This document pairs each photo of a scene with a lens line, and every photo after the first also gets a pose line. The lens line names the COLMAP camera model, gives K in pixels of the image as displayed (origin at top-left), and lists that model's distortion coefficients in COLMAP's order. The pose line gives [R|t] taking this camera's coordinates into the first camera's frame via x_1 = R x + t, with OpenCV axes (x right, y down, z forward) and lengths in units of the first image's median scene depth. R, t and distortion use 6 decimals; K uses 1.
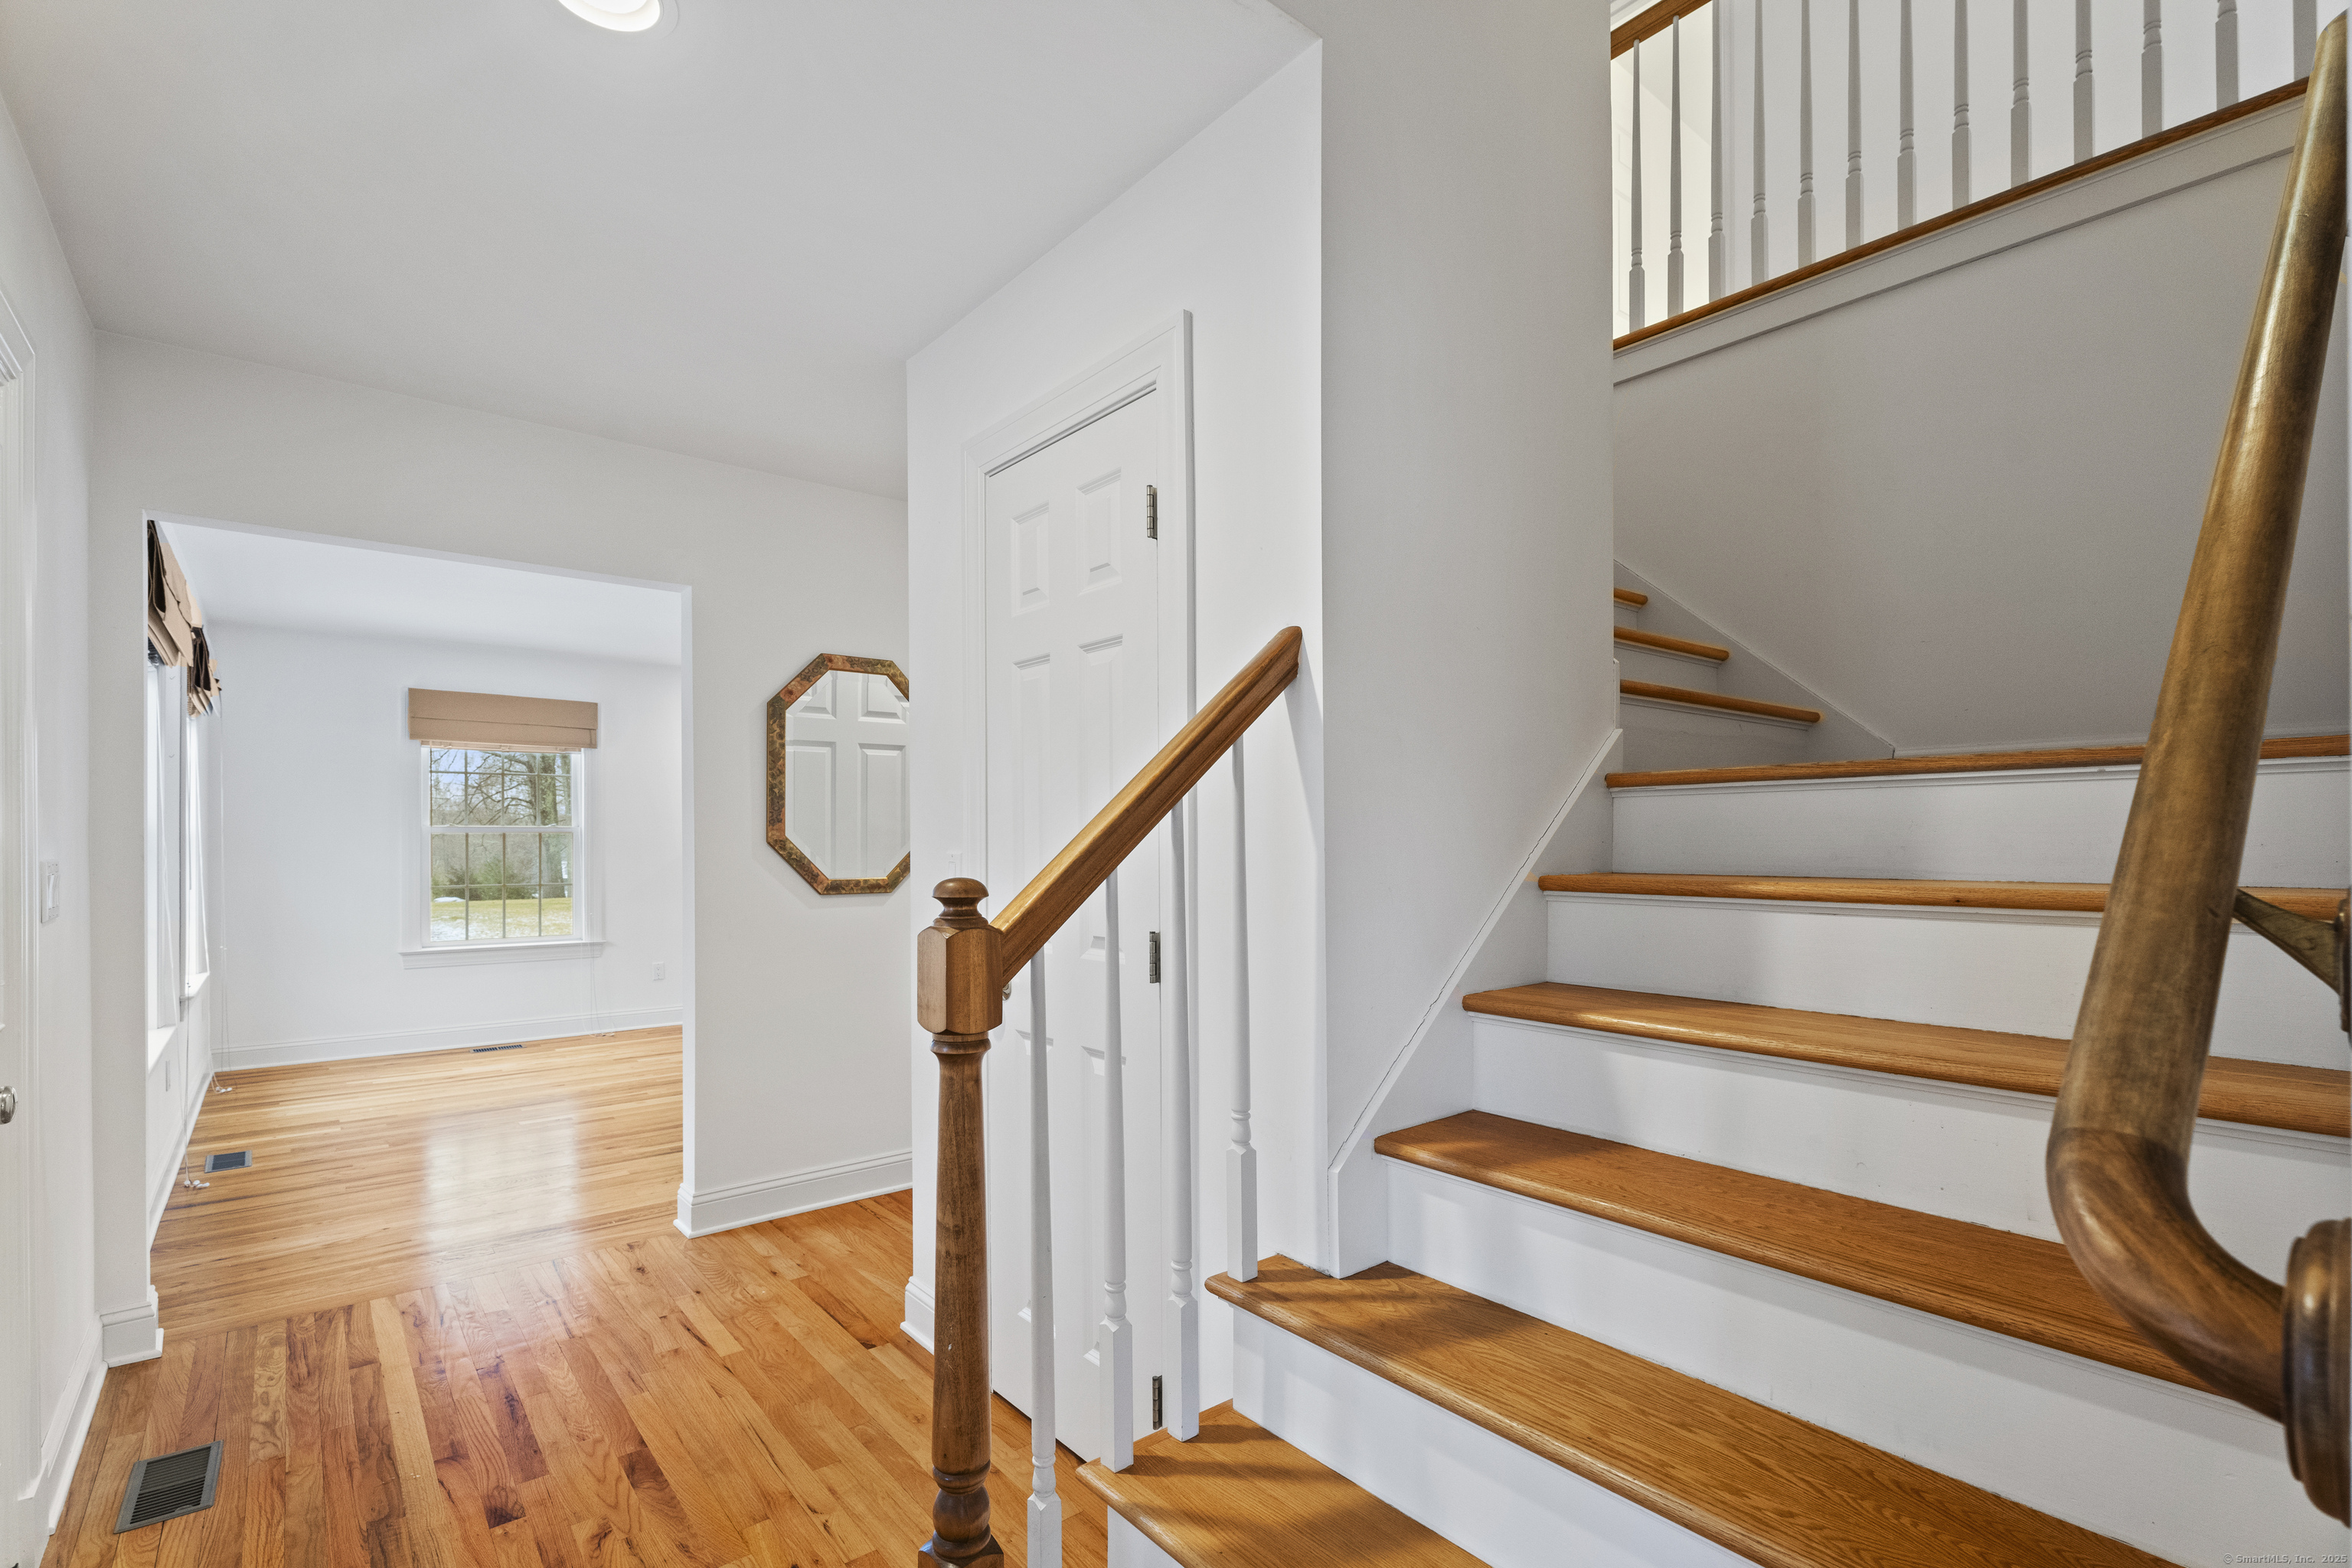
lens RADIAL K [[1067.8, 0, 1175.4], [0, 1067.8, 843.6], [0, 0, 1]] dist [0.002233, -0.000284]
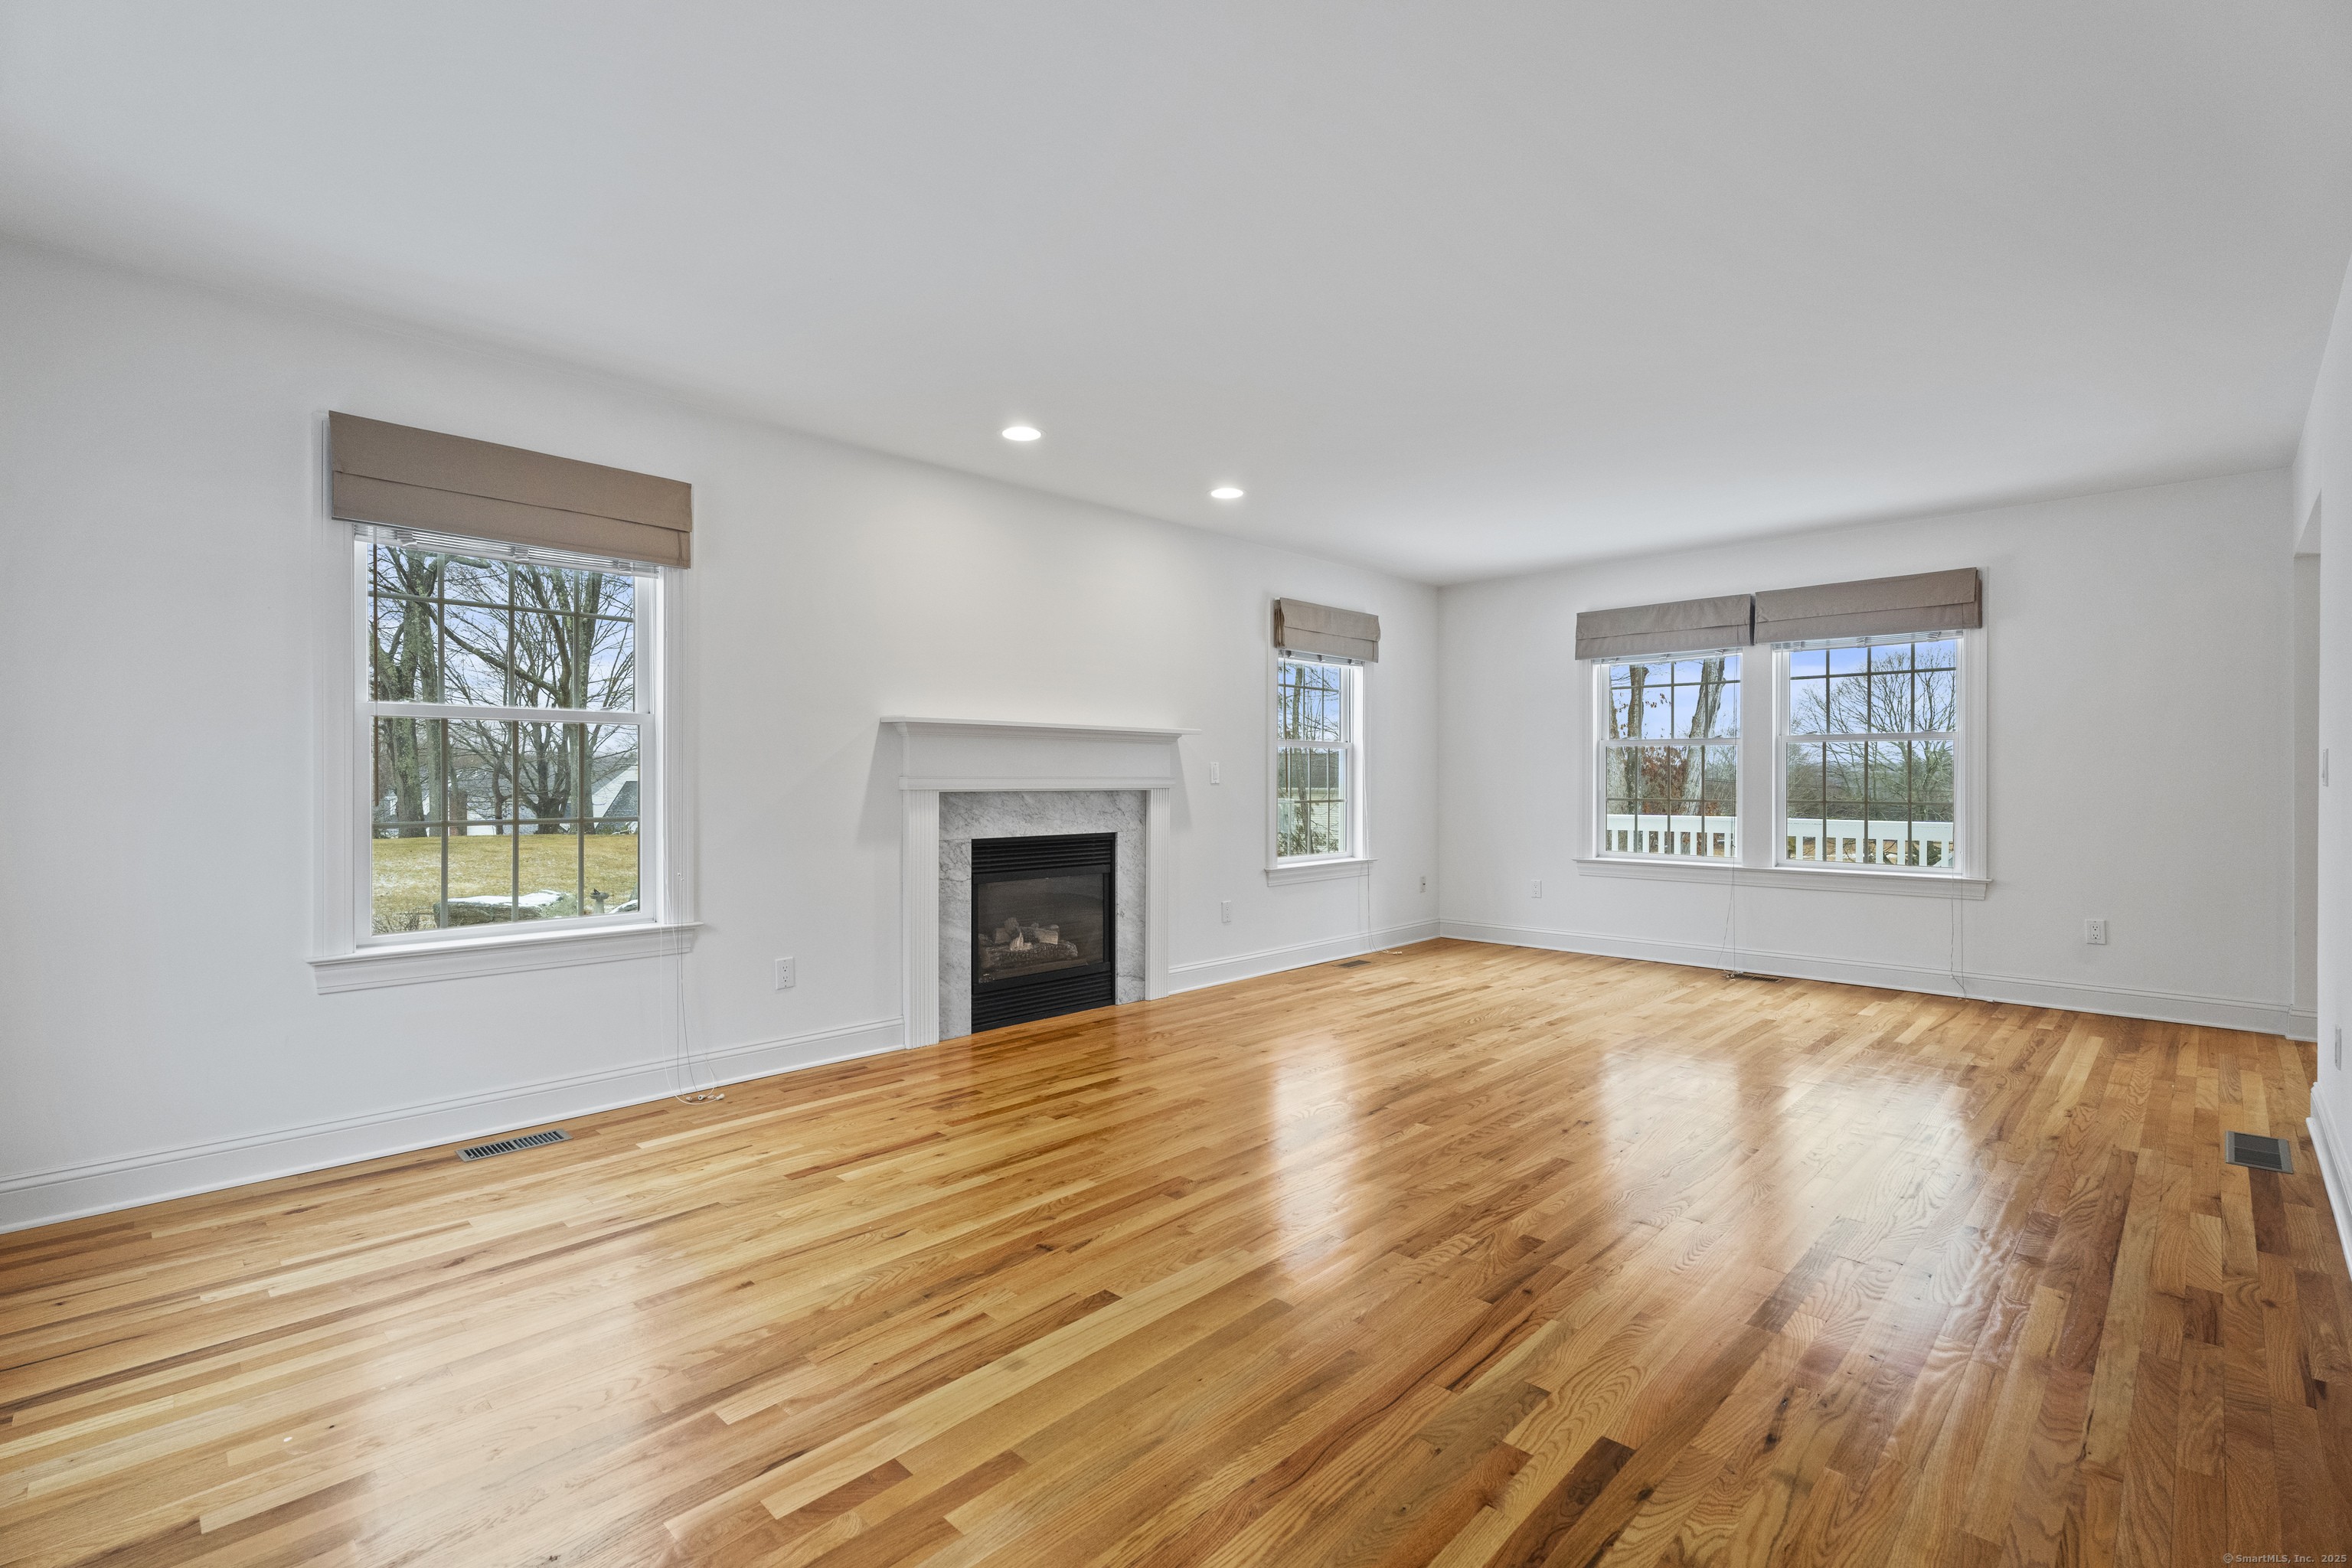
lens RADIAL K [[1067.8, 0, 1176.7], [0, 1067.8, 781.8], [0, 0, 1]] dist [0.002233, -0.000284]
pose [[0.992008, 0.011022, 0.125690, -0.364560], [-0.013003, 0.999804, 0.014951, 0.007716], [-0.125501, -0.016466, 0.991957, 0.432891]]
